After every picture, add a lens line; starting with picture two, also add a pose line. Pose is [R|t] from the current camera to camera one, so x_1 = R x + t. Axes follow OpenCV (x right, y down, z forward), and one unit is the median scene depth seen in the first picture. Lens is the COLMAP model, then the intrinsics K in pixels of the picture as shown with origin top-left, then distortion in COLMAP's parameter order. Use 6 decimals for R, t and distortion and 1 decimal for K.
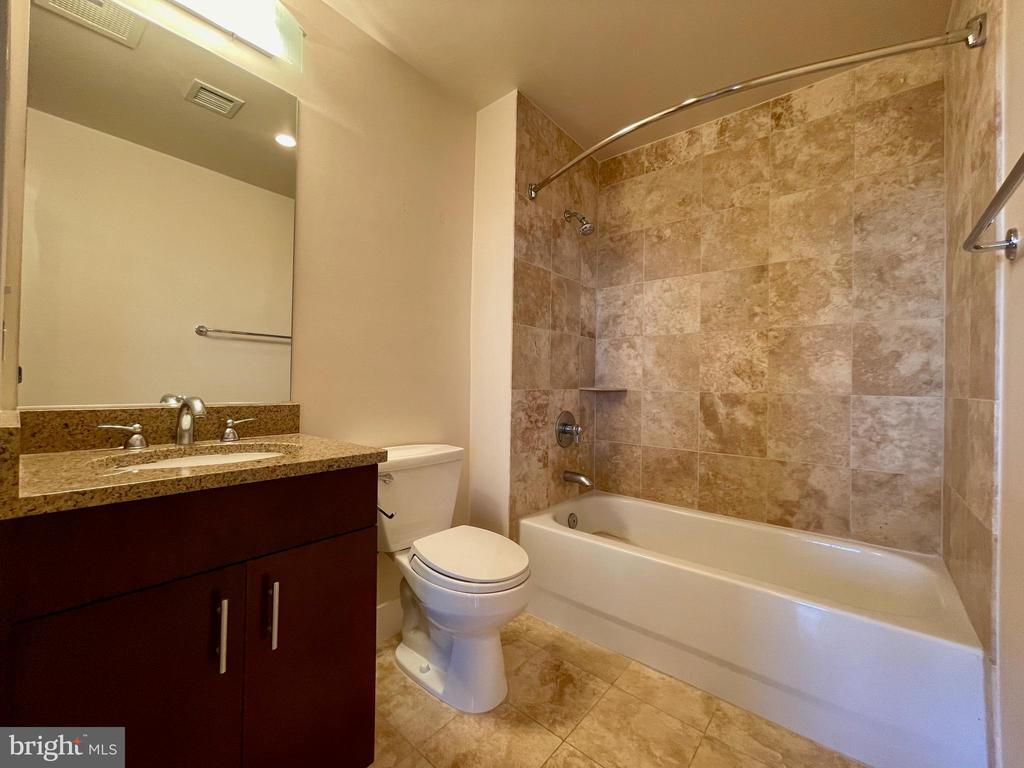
lens RADIAL K [[415.7, 0, 510.9], [0, 415.7, 382.8], [0, 0, 1]] dist [-0.005996, 0.000842]
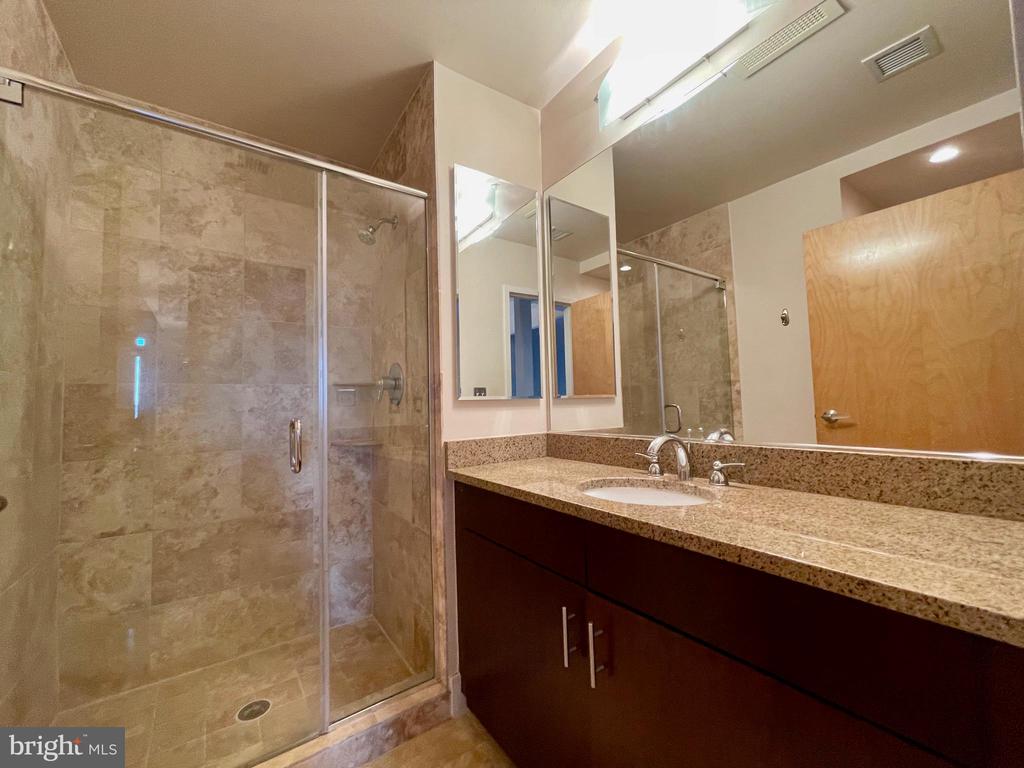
lens RADIAL K [[415.7, 0, 512.1], [0, 415.7, 384.2], [0, 0, 1]] dist [-0.005996, 0.000842]
pose [[-0.268416, -0.054817, -0.961742, 0.335908], [0.034236, 0.997206, -0.066394, -0.035666], [0.962695, -0.050748, -0.265789, 0.799148]]
